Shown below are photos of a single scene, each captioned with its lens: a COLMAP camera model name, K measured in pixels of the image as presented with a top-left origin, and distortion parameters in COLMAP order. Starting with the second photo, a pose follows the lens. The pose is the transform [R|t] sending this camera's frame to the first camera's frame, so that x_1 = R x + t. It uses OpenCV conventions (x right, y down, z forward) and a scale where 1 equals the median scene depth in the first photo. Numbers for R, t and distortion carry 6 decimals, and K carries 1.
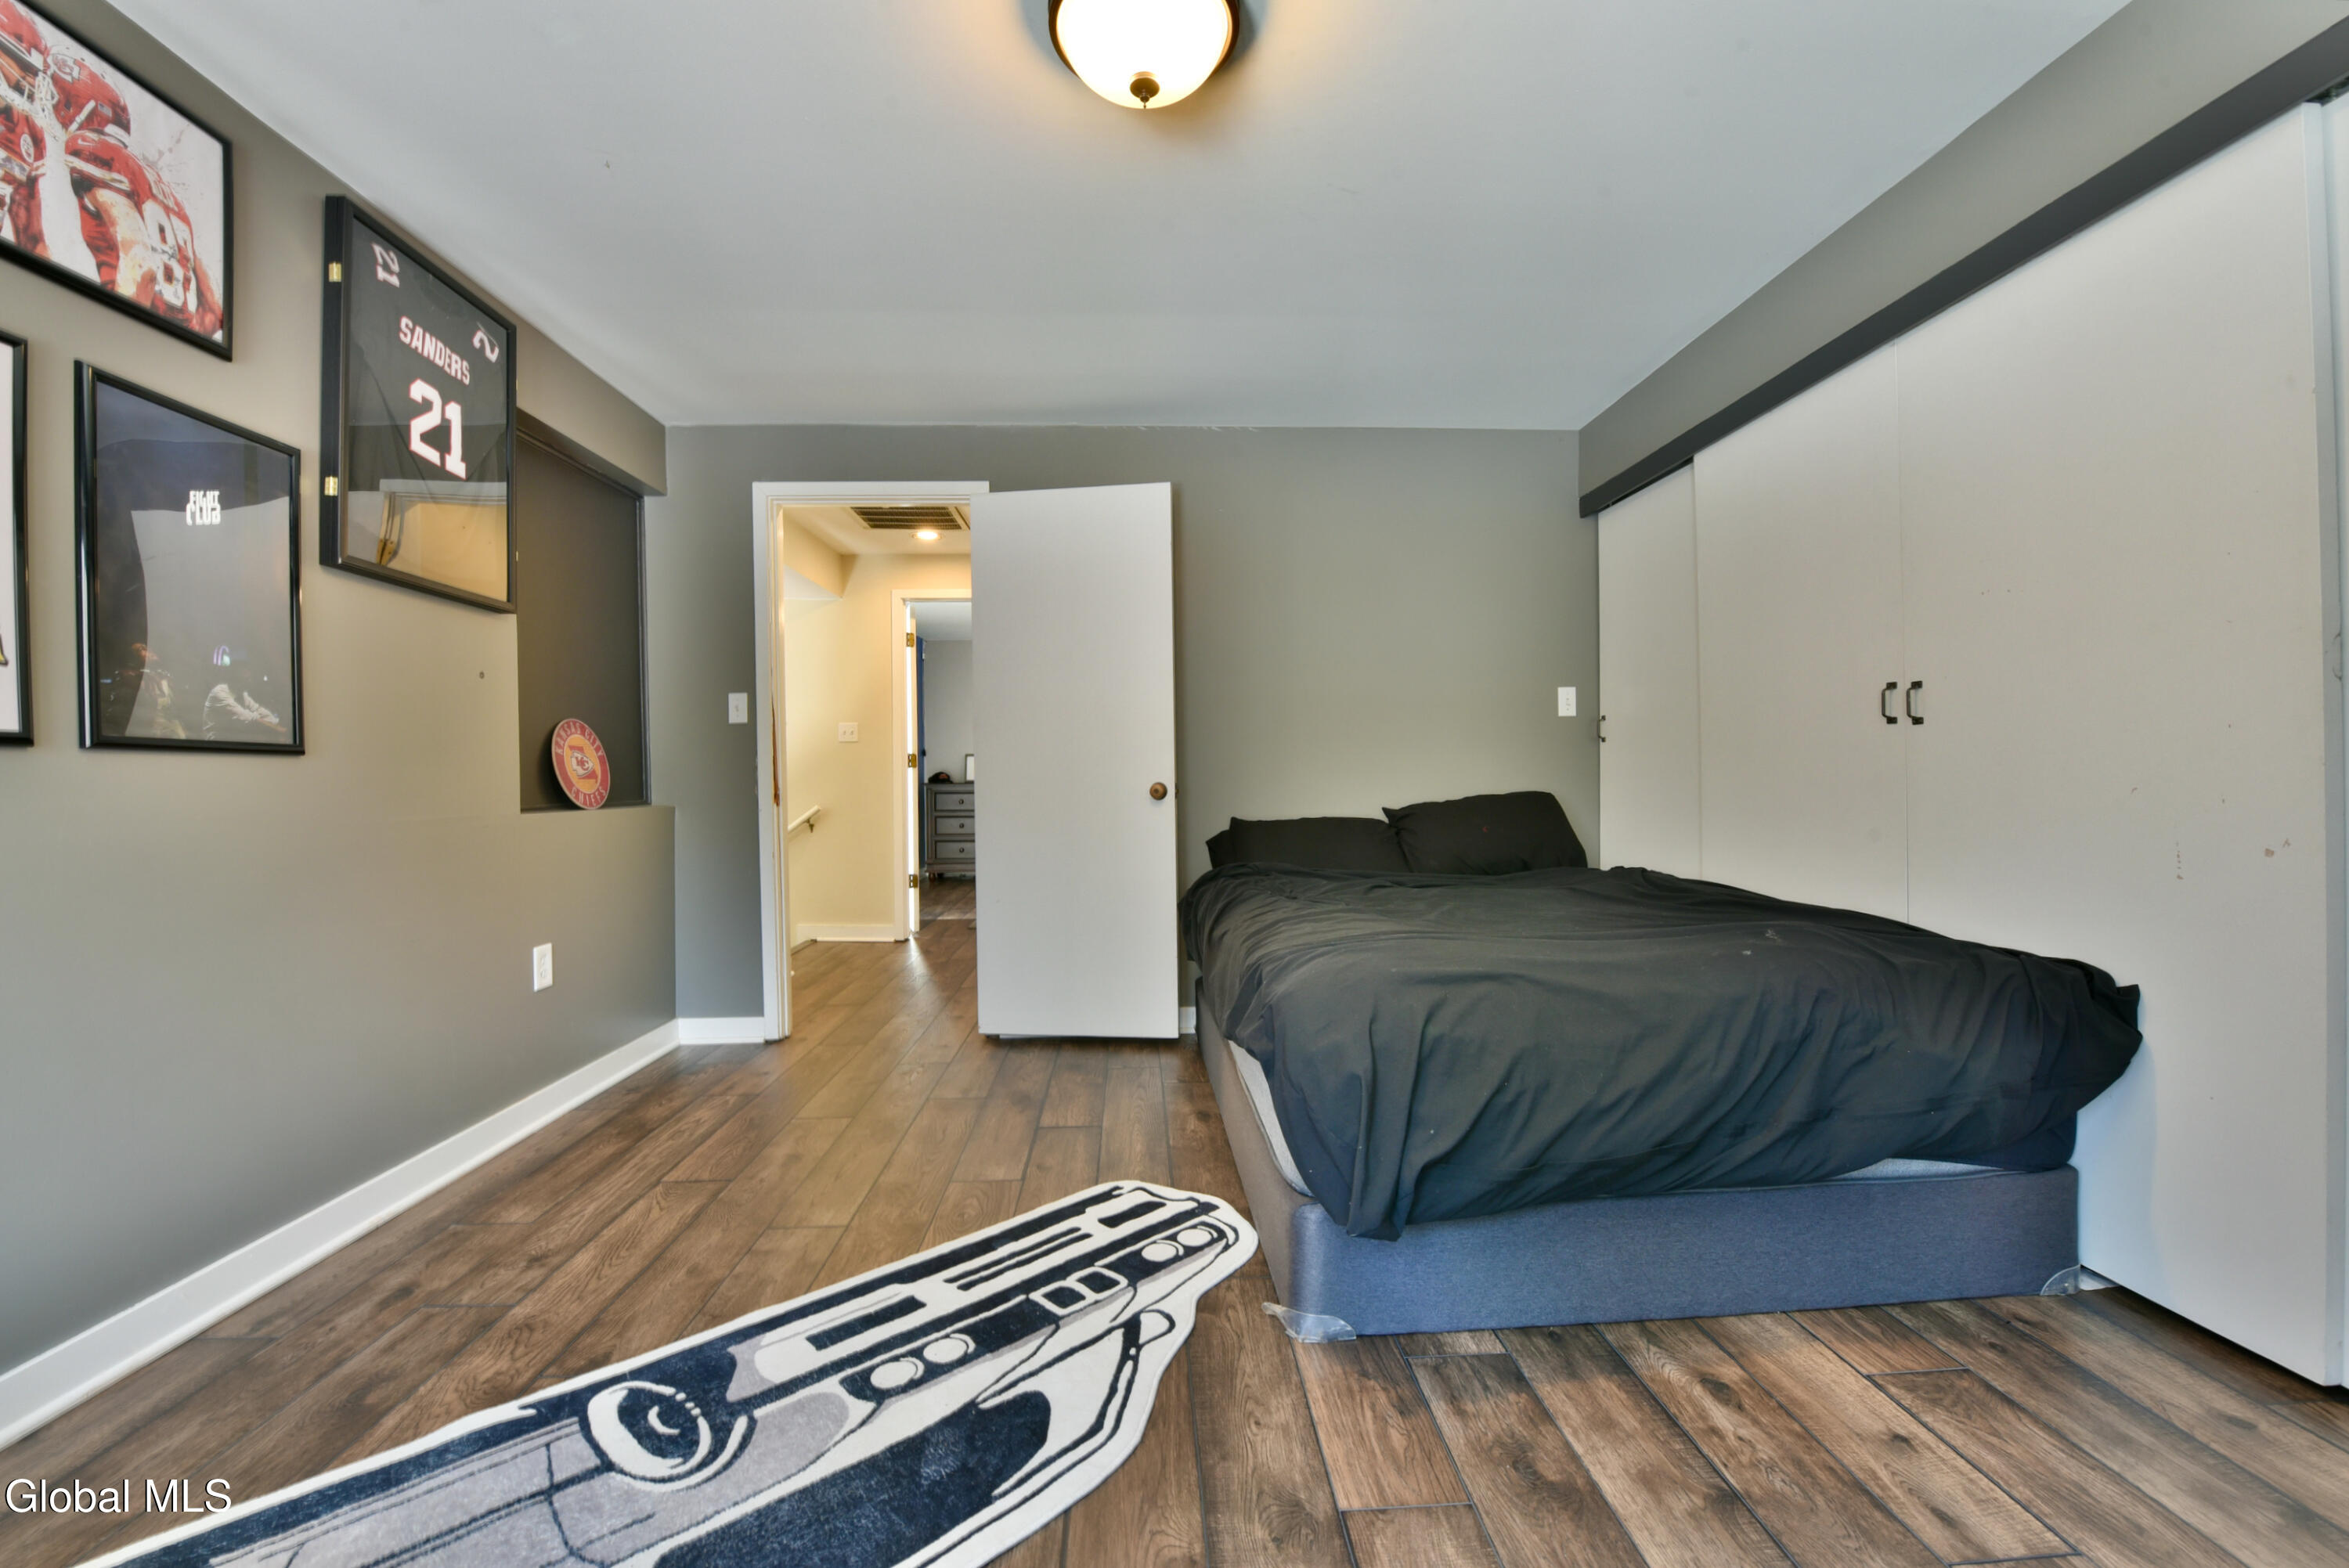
lens RADIAL K [[967.6, 0, 1186.1], [0, 967.6, 785.0], [0, 0, 1]] dist [-0.011749, -0.003502]
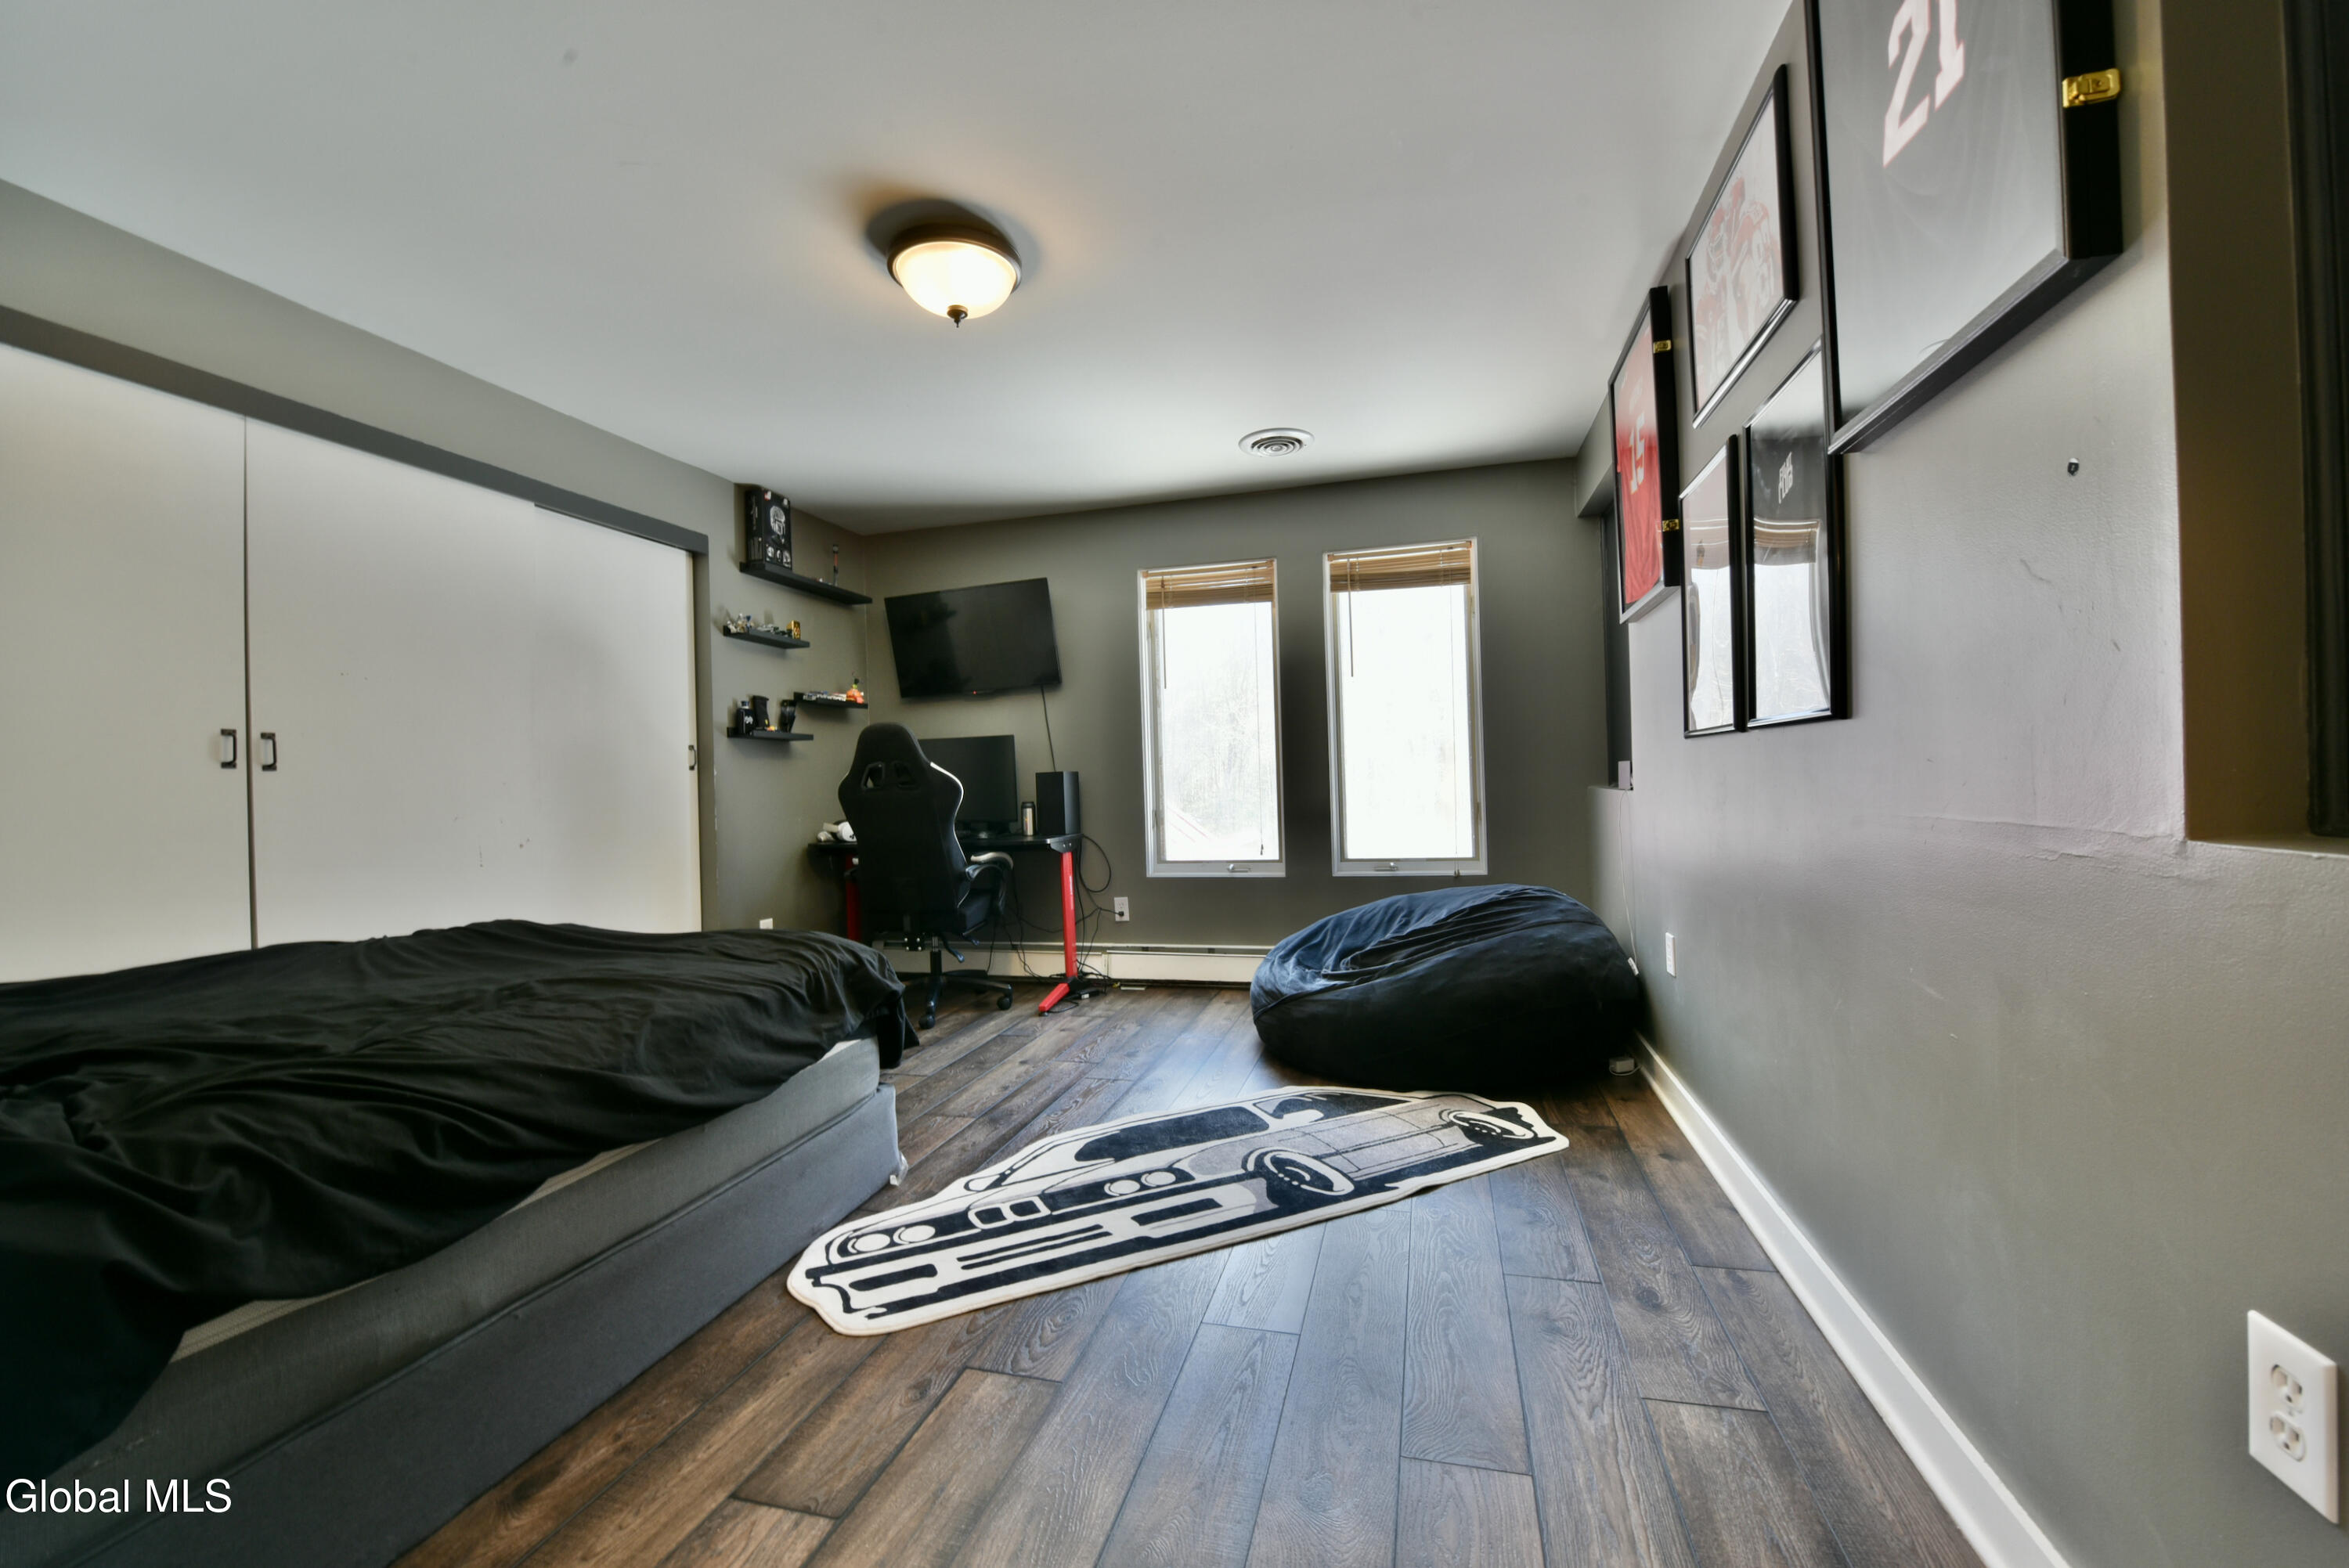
lens RADIAL K [[967.6, 0, 1186.1], [0, 967.6, 785.0], [0, 0, 1]] dist [-0.011749, -0.003502]
pose [[-0.952928, 0.042142, 0.300253, -0.755768], [0.045042, 0.998981, 0.002739, -0.001282], [-0.299832, 0.016134, -0.953856, 2.226215]]
